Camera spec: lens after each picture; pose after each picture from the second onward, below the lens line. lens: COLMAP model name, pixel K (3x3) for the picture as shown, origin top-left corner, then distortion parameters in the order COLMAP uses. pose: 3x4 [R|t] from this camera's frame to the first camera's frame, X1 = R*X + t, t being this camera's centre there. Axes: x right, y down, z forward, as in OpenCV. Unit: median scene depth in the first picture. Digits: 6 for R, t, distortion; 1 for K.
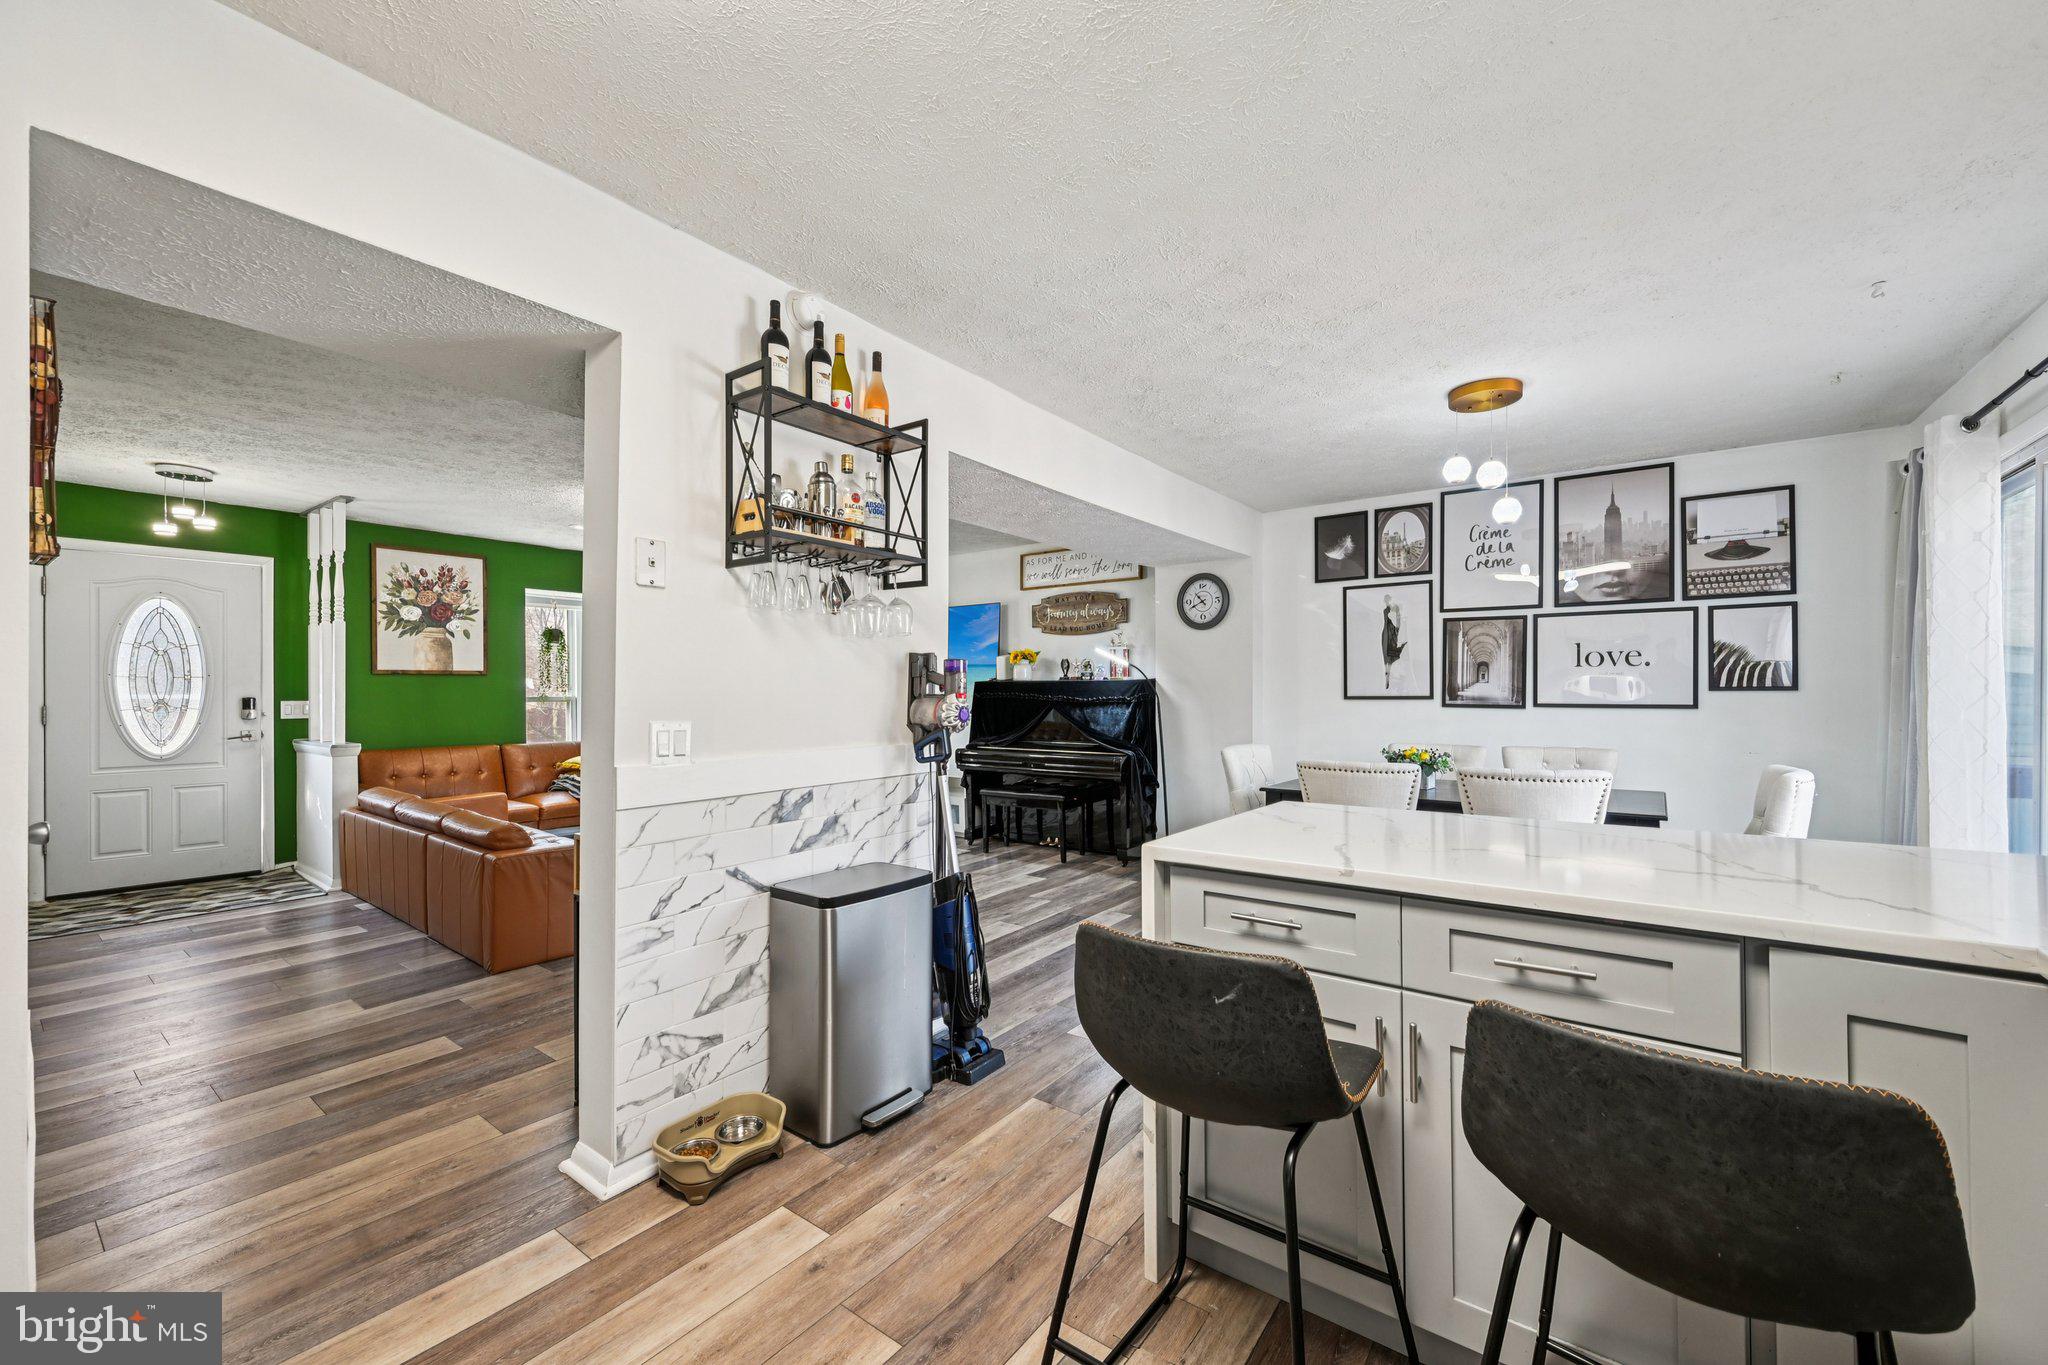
lens RADIAL K [[807.4, 0, 1030.9], [0, 807.4, 691.1], [0, 0, 1]] dist [-0.002175, -0.000398]
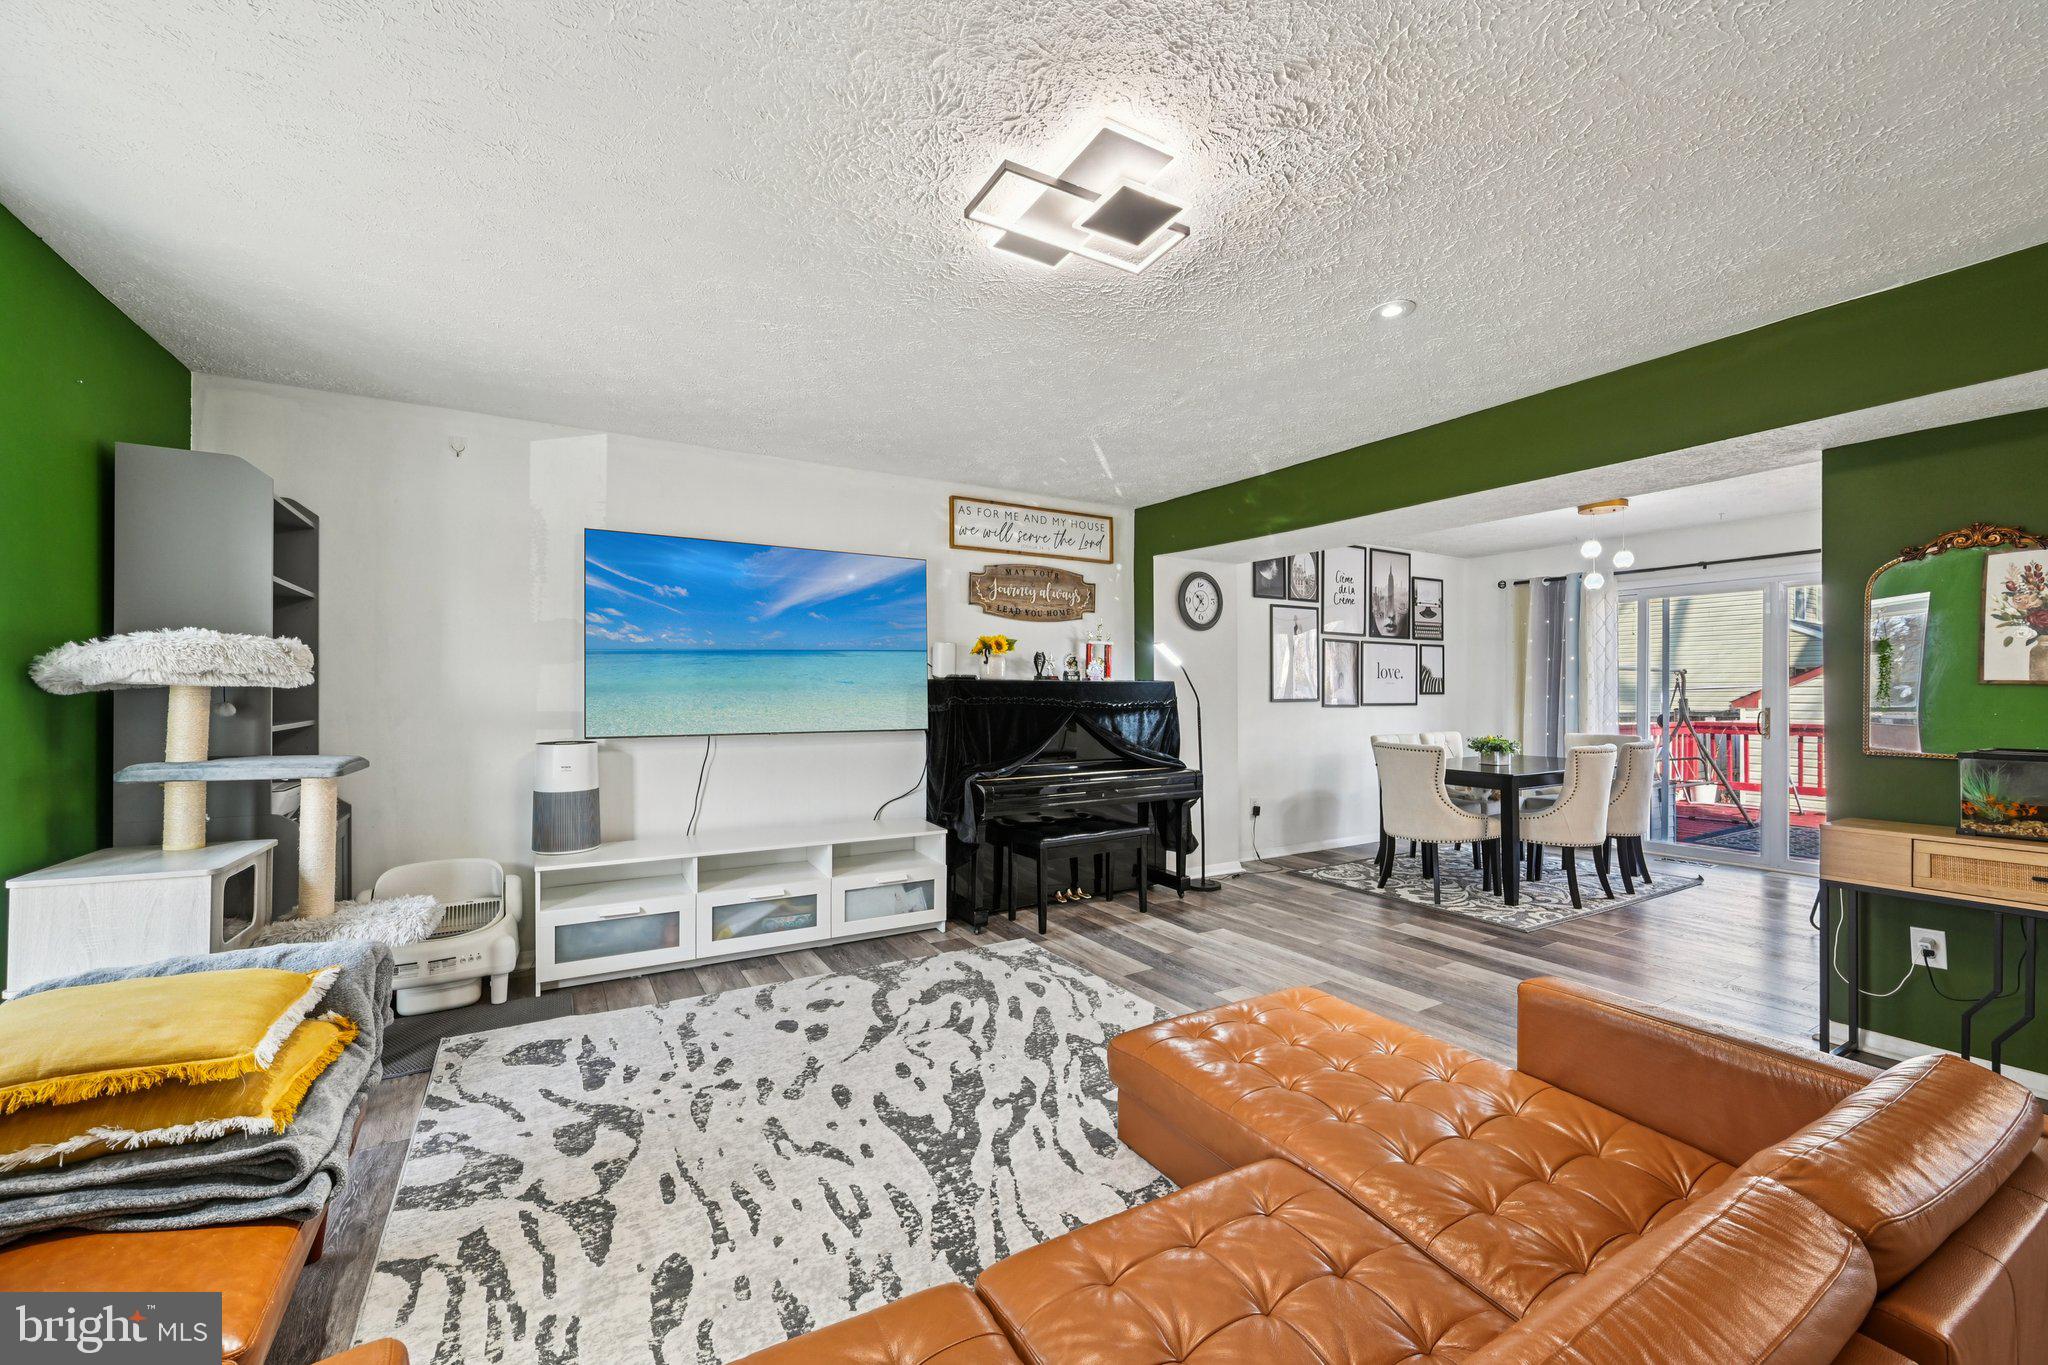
lens RADIAL K [[807.4, 0, 1031.1], [0, 807.4, 693.8], [0, 0, 1]] dist [-0.002175, -0.000398]
pose [[0.380045, 0.000960, 0.924968, -0.860956], [-0.000009, 0.999999, -0.001034, -0.000187], [-0.924968, 0.000385, 0.380044, 0.943325]]
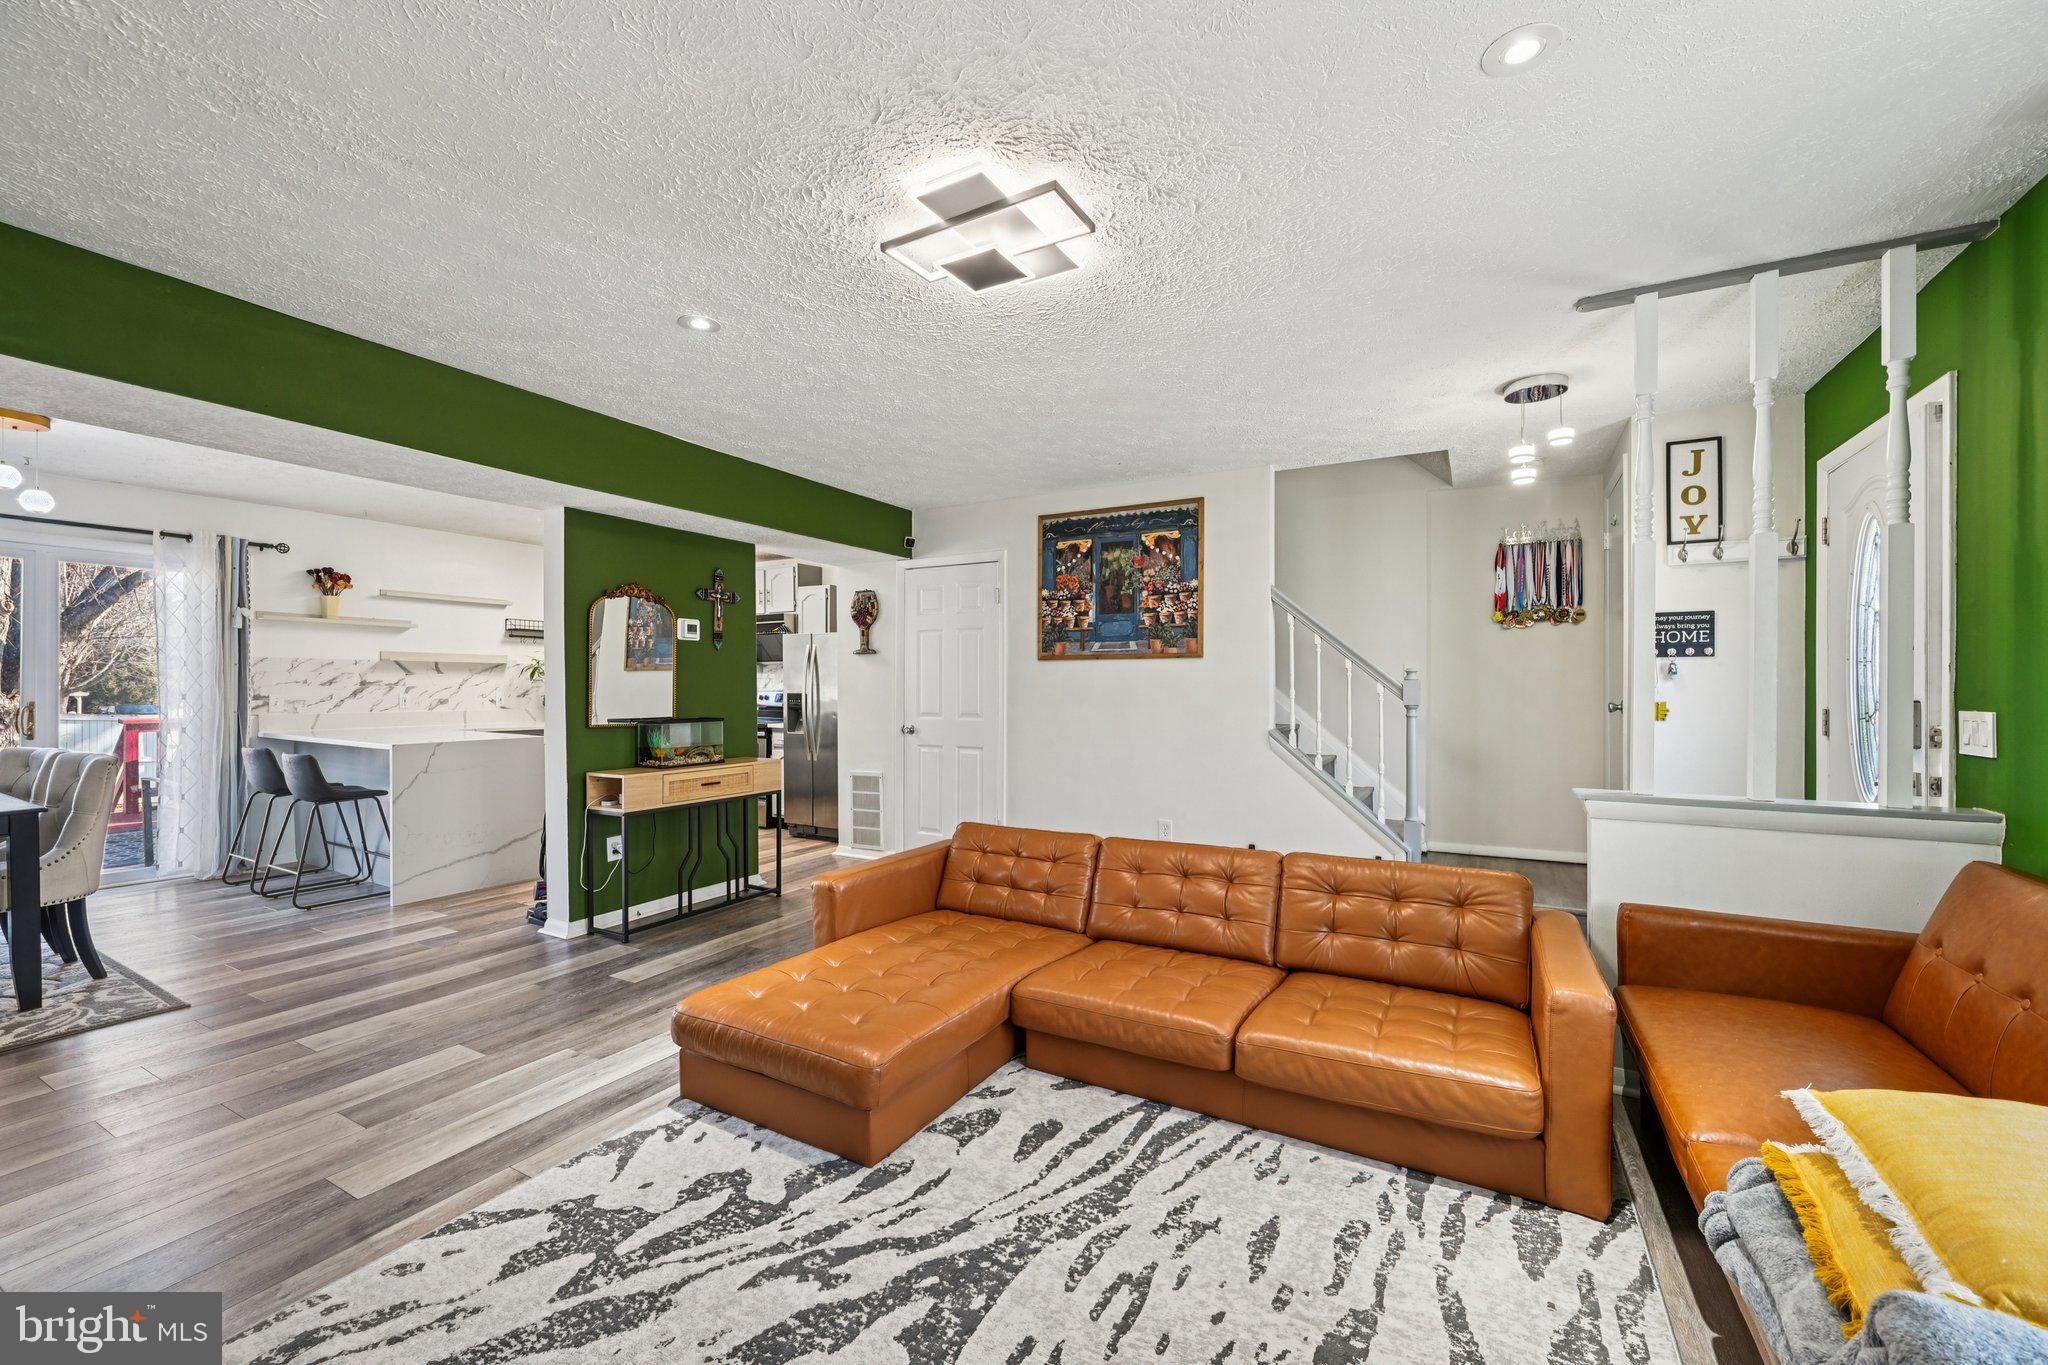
lens RADIAL K [[807.4, 0, 1031.2], [0, 807.4, 687.3], [0, 0, 1]] dist [-0.002175, -0.000398]
pose [[-0.991243, -0.000625, -0.132047, -0.448668], [-0.000635, 1.000000, 0.000034, 0.000460], [0.132047, 0.000117, -0.991243, 1.496119]]
